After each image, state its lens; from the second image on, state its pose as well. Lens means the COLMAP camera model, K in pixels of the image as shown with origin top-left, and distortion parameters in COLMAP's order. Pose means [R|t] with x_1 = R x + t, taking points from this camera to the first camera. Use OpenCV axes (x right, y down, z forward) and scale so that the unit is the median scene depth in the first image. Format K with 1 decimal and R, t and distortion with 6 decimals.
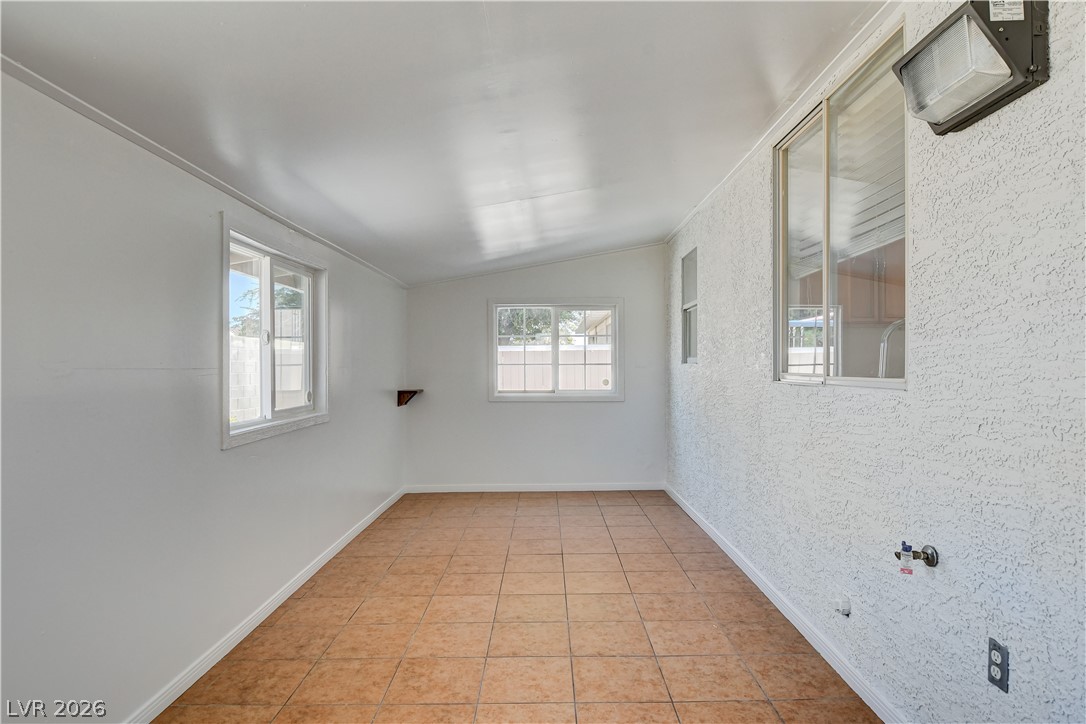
lens RADIAL K [[625.8, 0, 546.3], [0, 625.8, 367.8], [0, 0, 1]] dist [-0.036295, 0.001709]
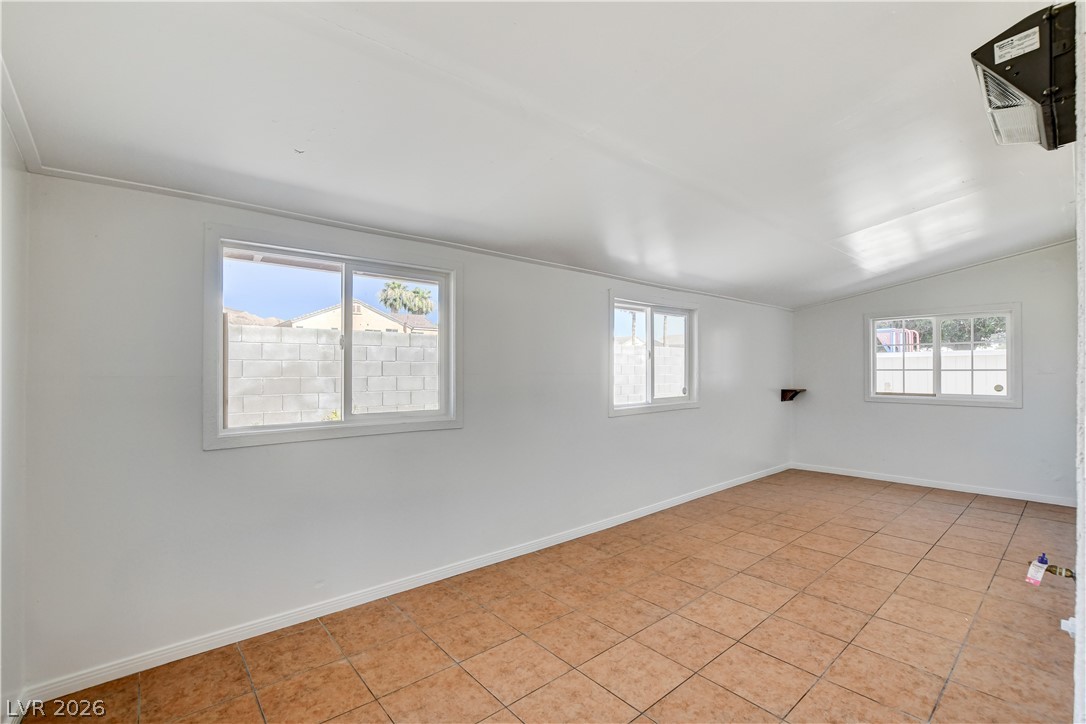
lens RADIAL K [[481.8, 0, 549.9], [0, 481.8, 363.6], [0, 0, 1]] dist [-0.027186, 0.000896]
pose [[0.649462, -0.005296, -0.760376, 0.338080], [-0.003415, 0.999945, -0.009882, -0.010253], [0.760387, 0.009014, 0.649408, -0.056682]]
